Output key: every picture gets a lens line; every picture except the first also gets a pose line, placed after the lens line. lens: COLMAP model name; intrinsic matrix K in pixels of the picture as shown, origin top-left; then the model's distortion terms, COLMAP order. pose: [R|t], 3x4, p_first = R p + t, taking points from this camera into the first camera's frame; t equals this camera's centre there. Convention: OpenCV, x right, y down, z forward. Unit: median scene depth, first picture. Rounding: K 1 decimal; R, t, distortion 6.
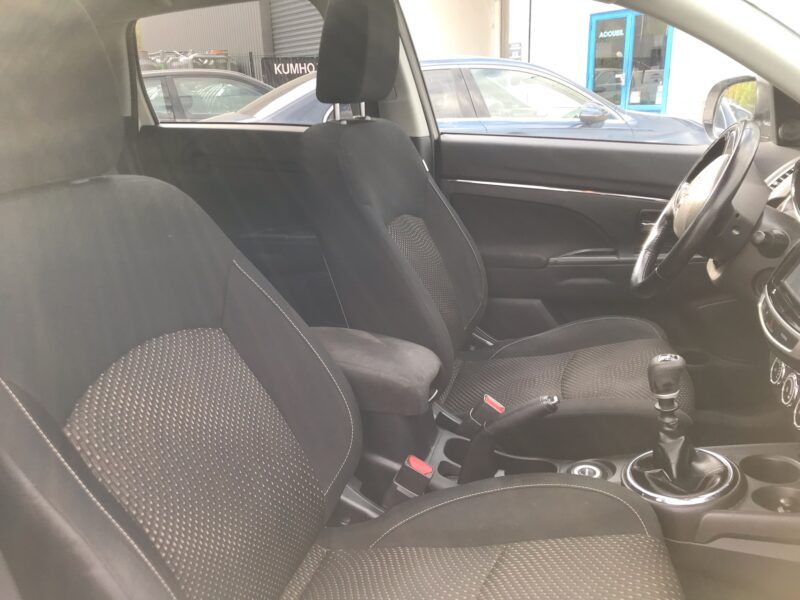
lens RADIAL K [[660.4, 0, 396.4], [0, 660.4, 297.2], [0, 0, 1]] dist [0.010372, 0.003222]
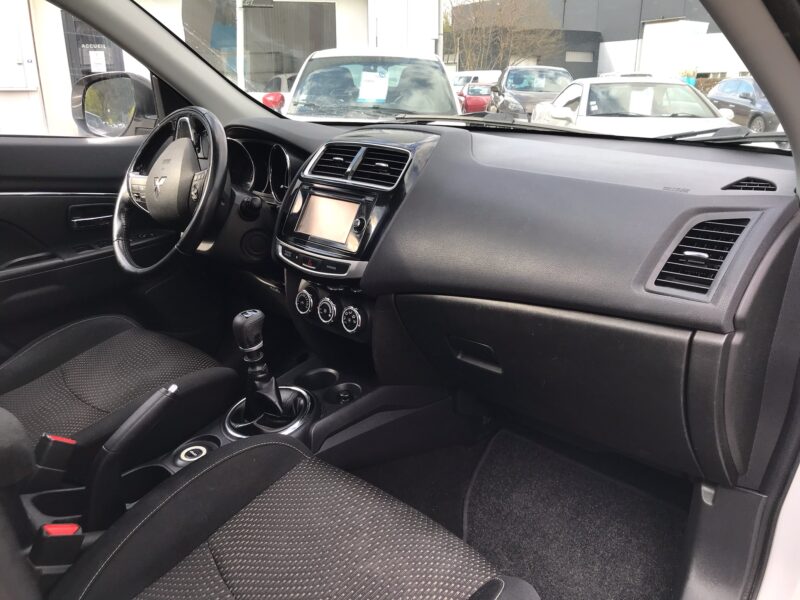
lens RADIAL K [[660.4, 0, 396.4], [0, 660.4, 297.2], [0, 0, 1]] dist [0.010372, 0.003222]
pose [[0.466474, -0.236797, 0.852249, -0.405634], [0.252913, 0.958981, 0.128022, -0.014531], [-0.847606, 0.155826, 0.507229, 0.214032]]
